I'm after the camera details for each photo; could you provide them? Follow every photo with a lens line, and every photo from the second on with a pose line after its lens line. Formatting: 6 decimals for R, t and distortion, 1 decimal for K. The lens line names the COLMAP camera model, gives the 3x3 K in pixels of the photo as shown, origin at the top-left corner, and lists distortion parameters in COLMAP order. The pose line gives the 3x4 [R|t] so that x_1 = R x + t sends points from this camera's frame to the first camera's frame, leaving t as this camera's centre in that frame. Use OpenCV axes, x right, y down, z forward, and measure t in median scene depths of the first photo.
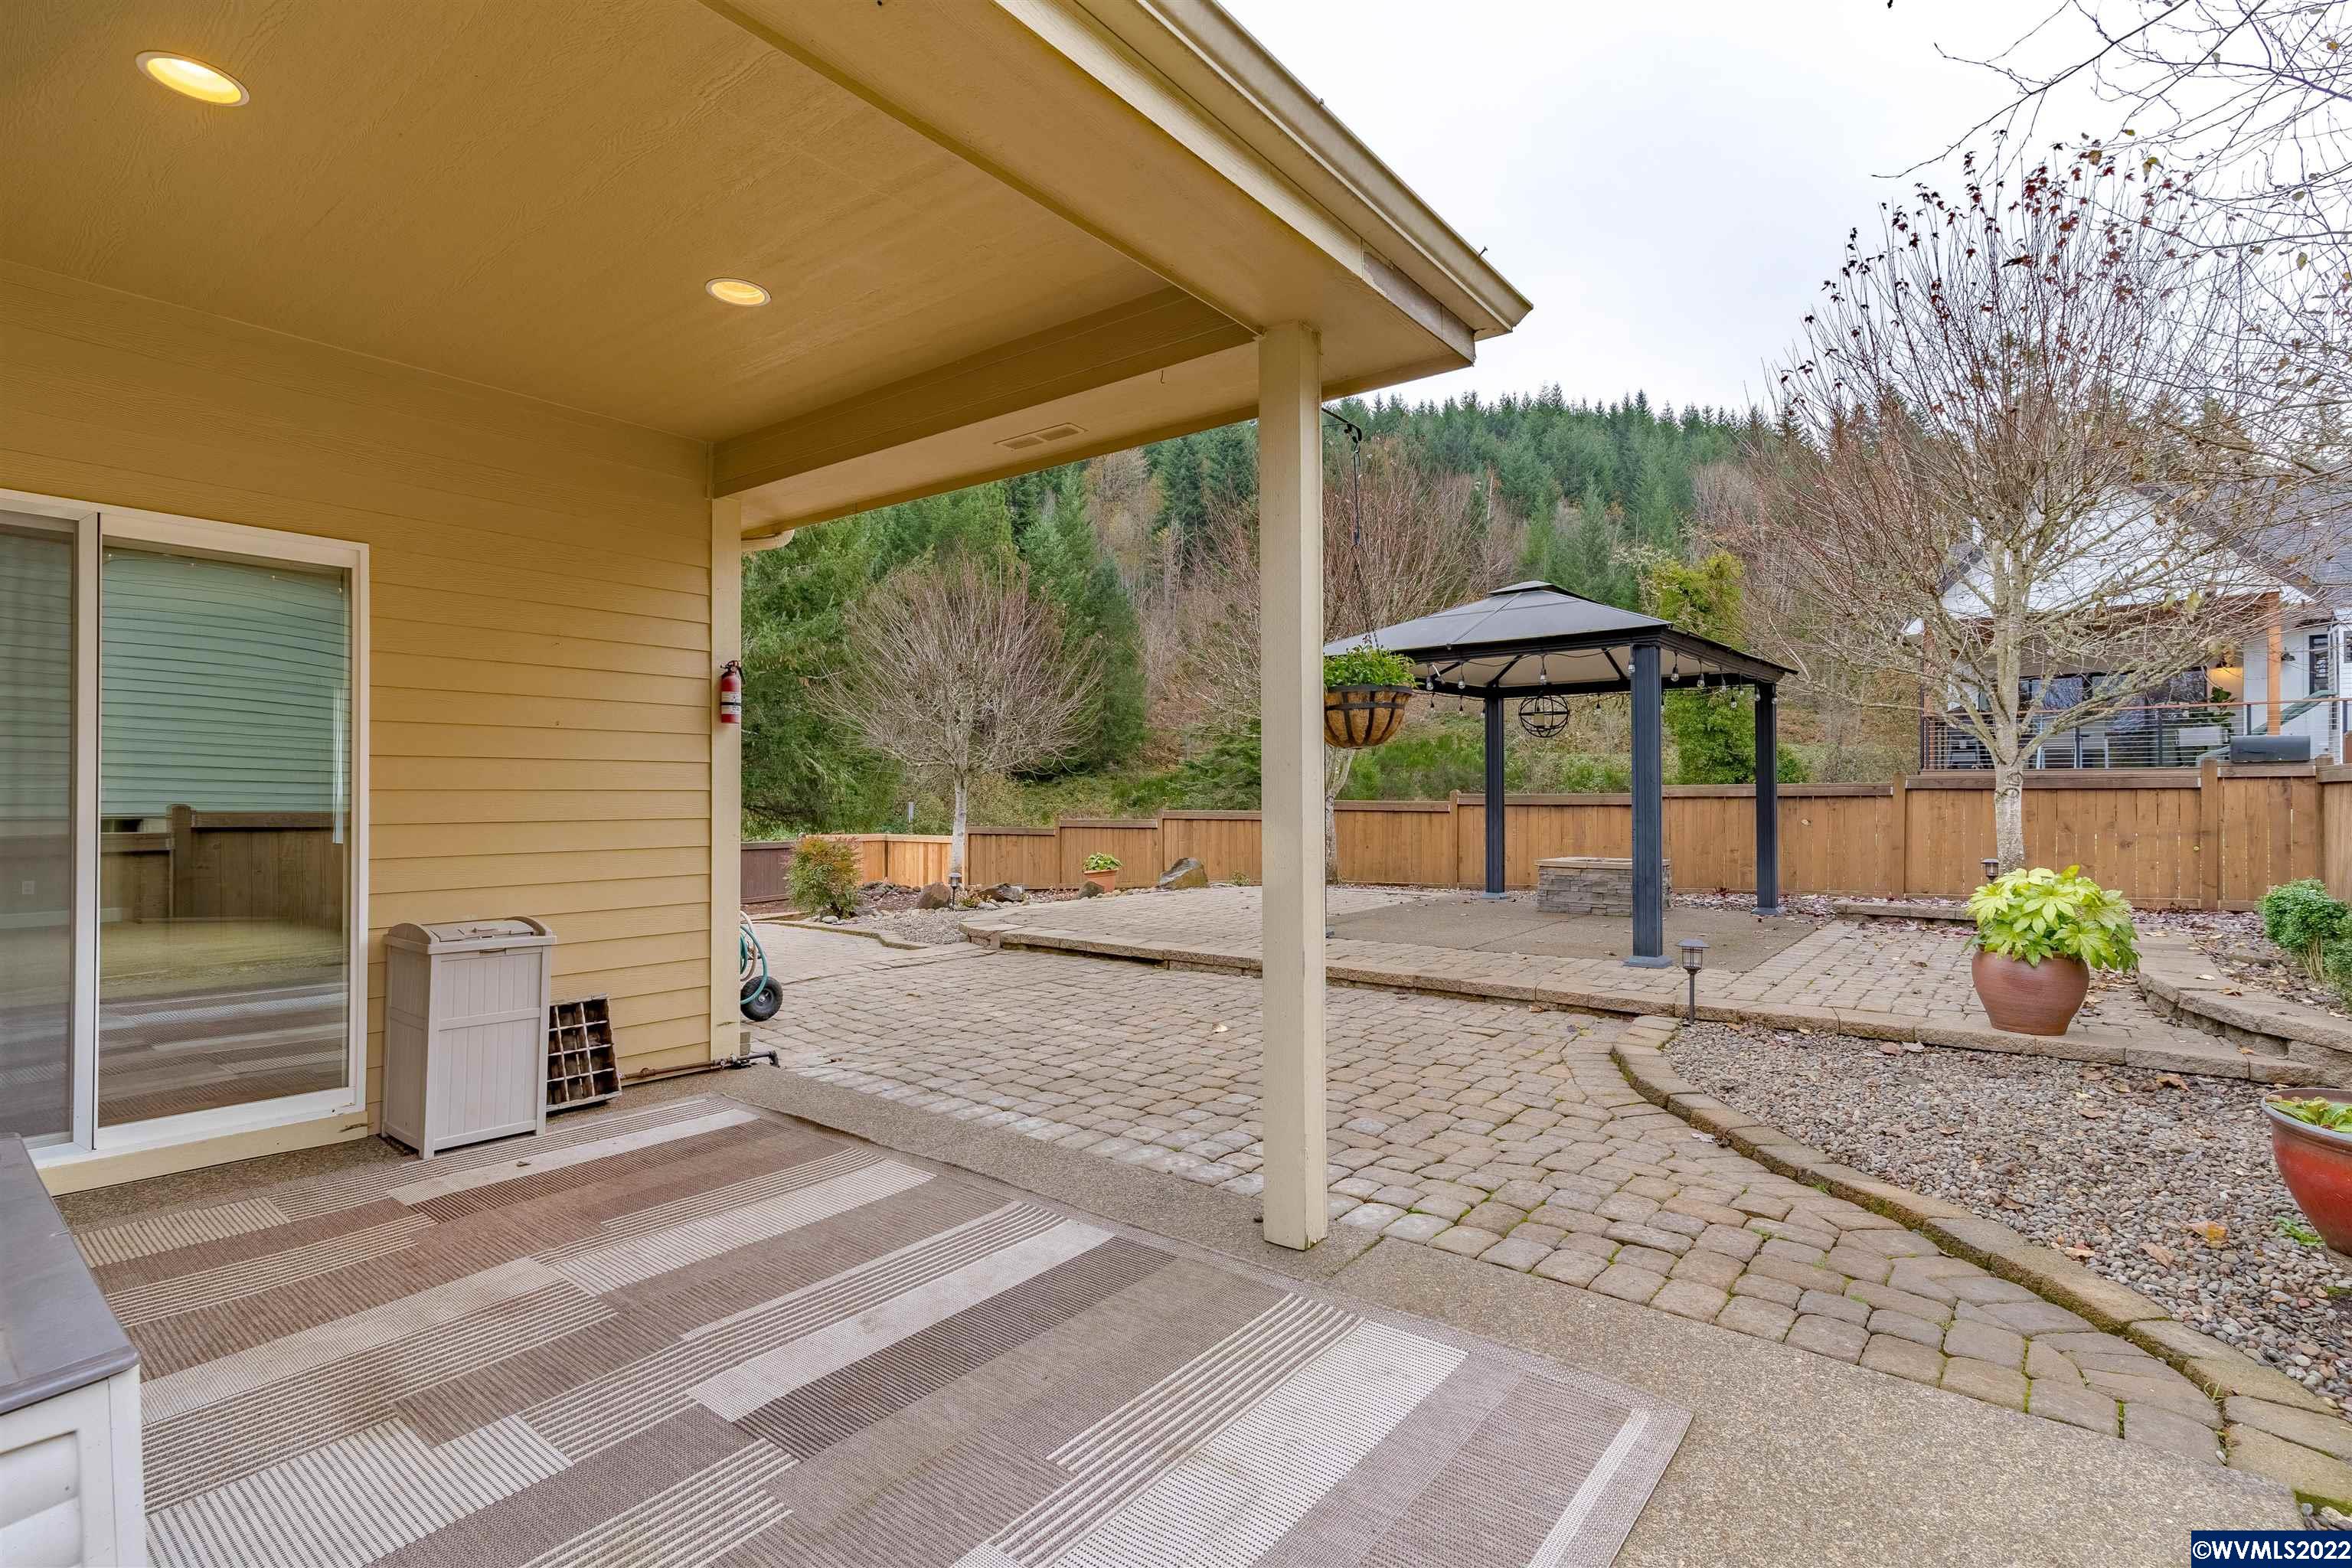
lens RADIAL K [[1152.5, 0, 1176.3], [0, 1152.5, 792.5], [0, 0, 1]] dist [0.005547, 0.000732]
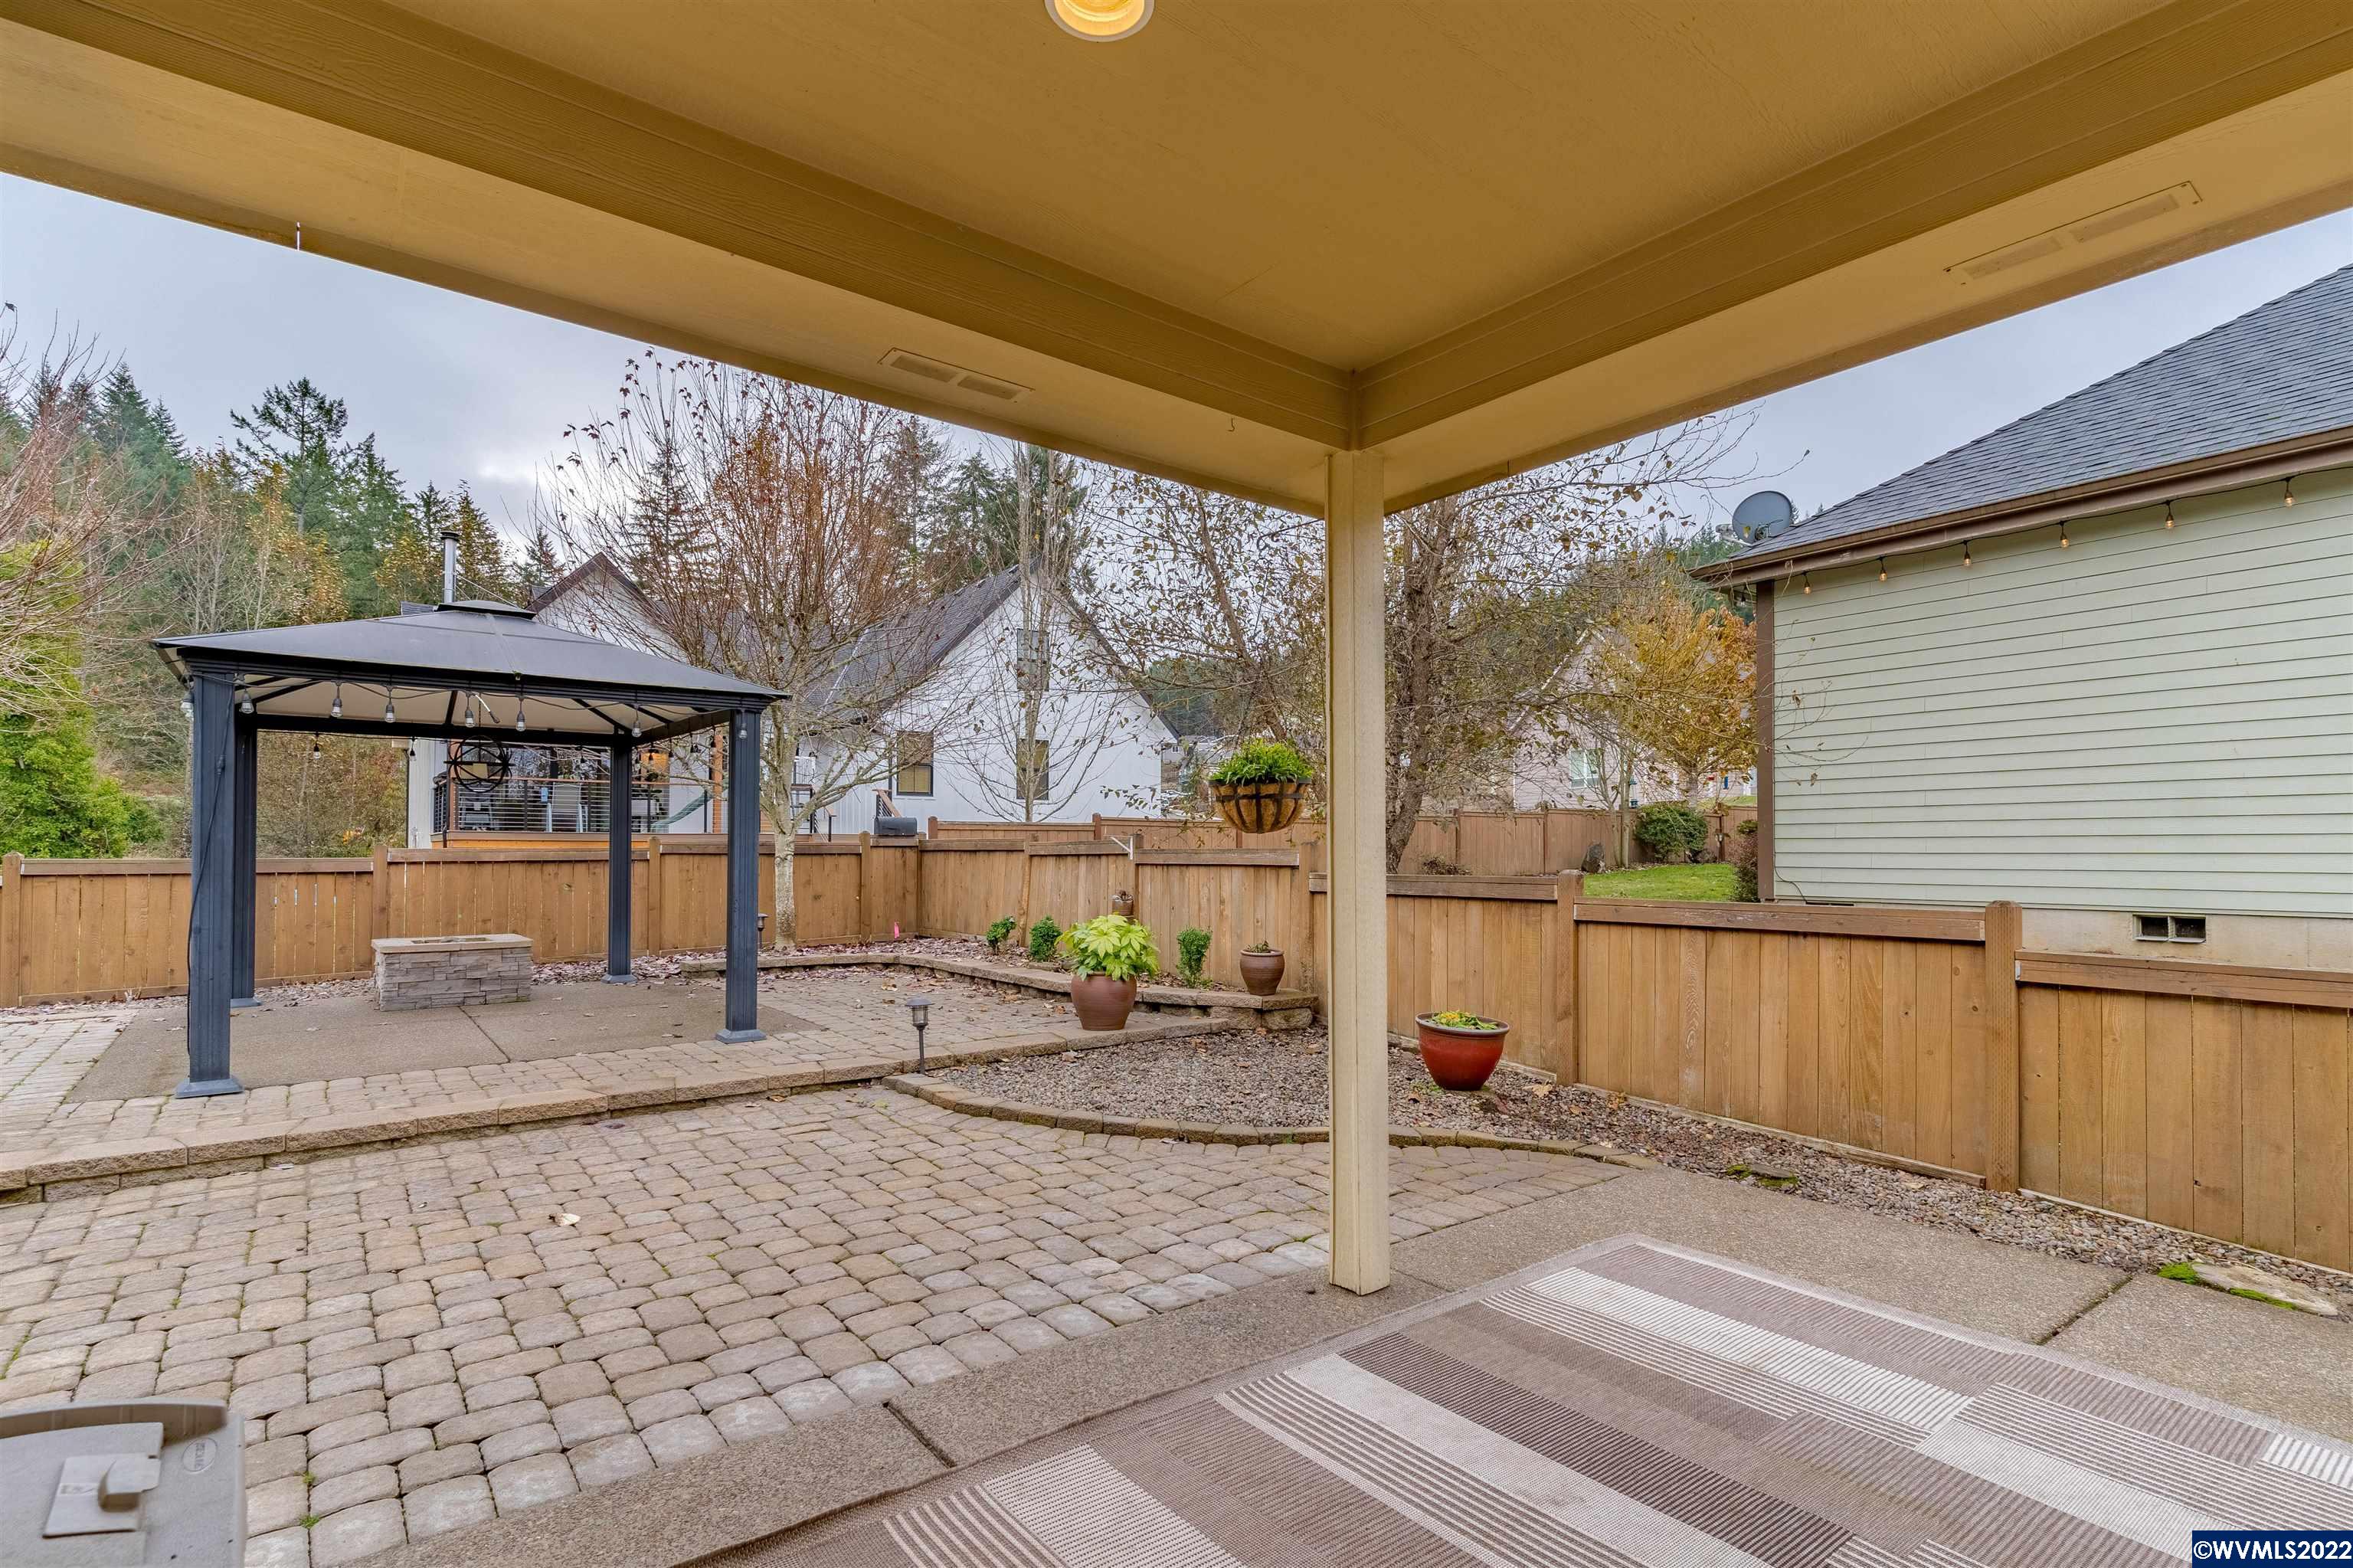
lens RADIAL K [[1153.1, 0, 1182.0], [0, 1153.1, 836.6], [0, 0, 1]] dist [0.005547, 0.000732]
pose [[0.226220, 0.012653, 0.973994, -0.689370], [-0.003423, 0.999920, -0.012195, -0.016014], [-0.974070, -0.000575, 0.226245, 0.628994]]
